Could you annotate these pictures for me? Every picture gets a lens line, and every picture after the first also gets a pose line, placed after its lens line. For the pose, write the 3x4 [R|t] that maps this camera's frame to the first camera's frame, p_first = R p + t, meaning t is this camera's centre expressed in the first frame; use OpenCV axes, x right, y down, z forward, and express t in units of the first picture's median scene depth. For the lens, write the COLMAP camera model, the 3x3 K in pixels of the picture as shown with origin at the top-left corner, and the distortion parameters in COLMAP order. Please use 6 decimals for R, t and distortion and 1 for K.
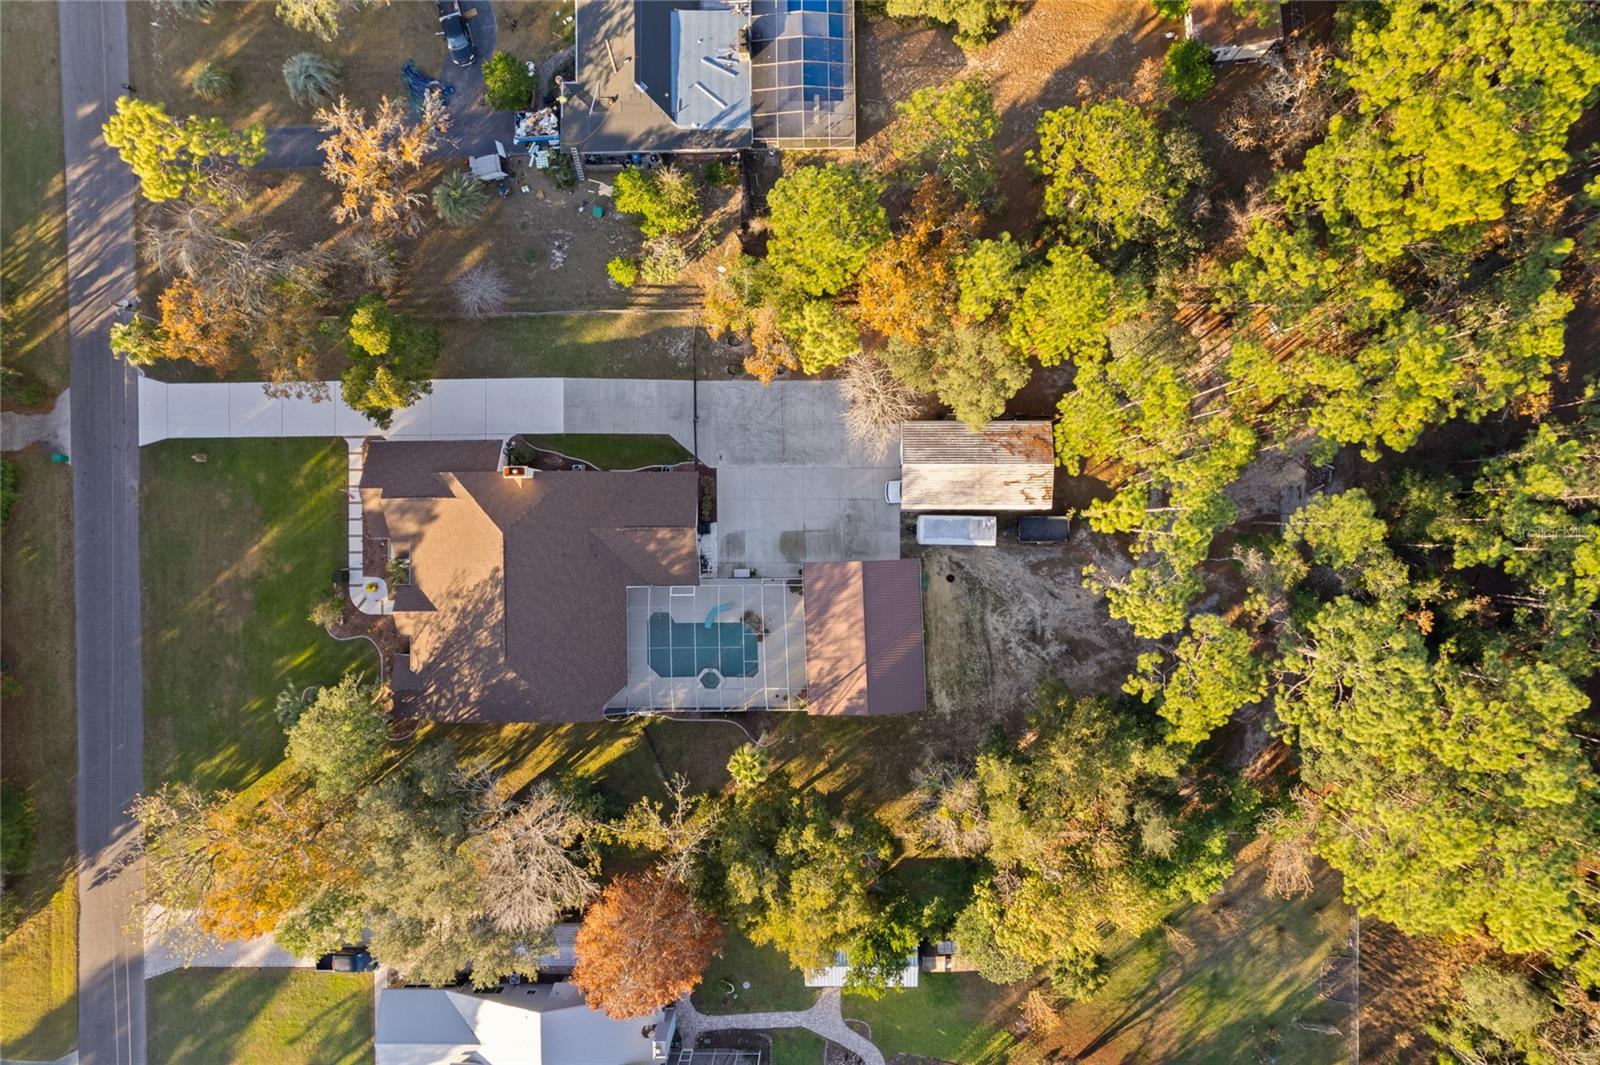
lens RADIAL K [[1047.7, 0, 800.0], [0, 1047.7, 532.5], [0, 0, 1]] dist [-0.070483, 0.063452]
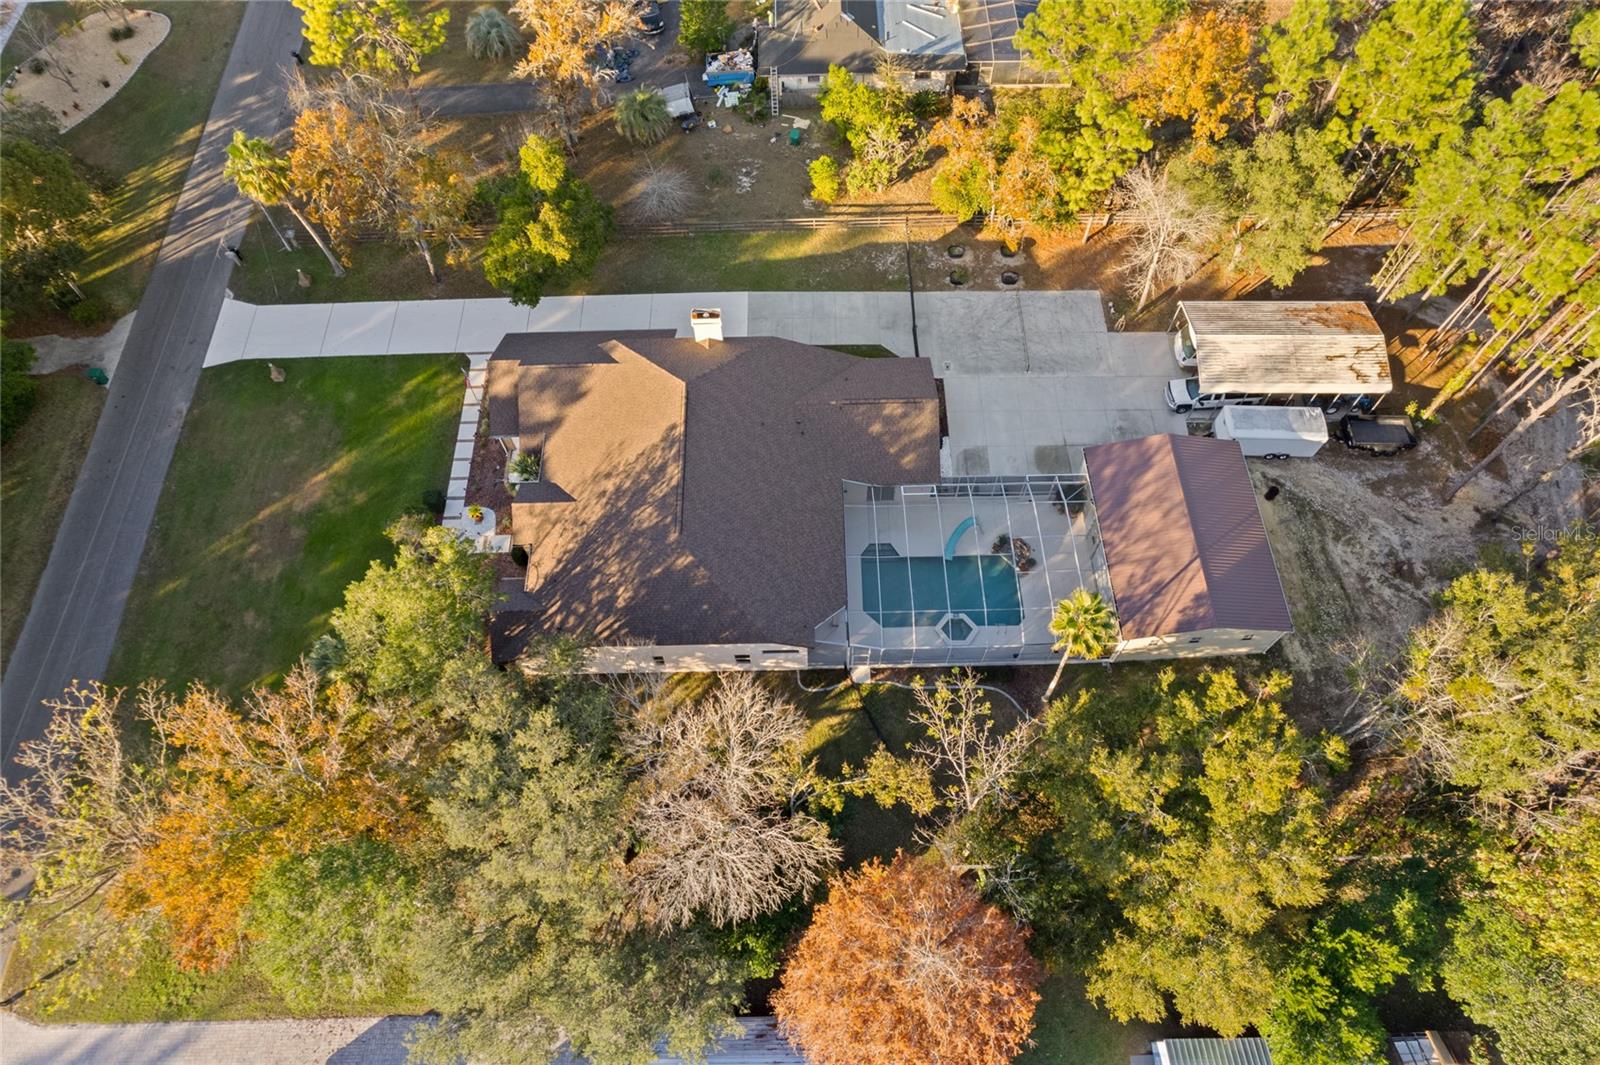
lens RADIAL K [[1019.3, 0, 800.0], [0, 1019.3, 532.5], [0, 0, 1]] dist [-0.054719, 0.034041]
pose [[0.999943, -0.000950, 0.010645, -0.195641], [0.005868, 0.881260, -0.472596, 0.400501], [-0.008932, 0.472631, 0.881215, 0.384689]]
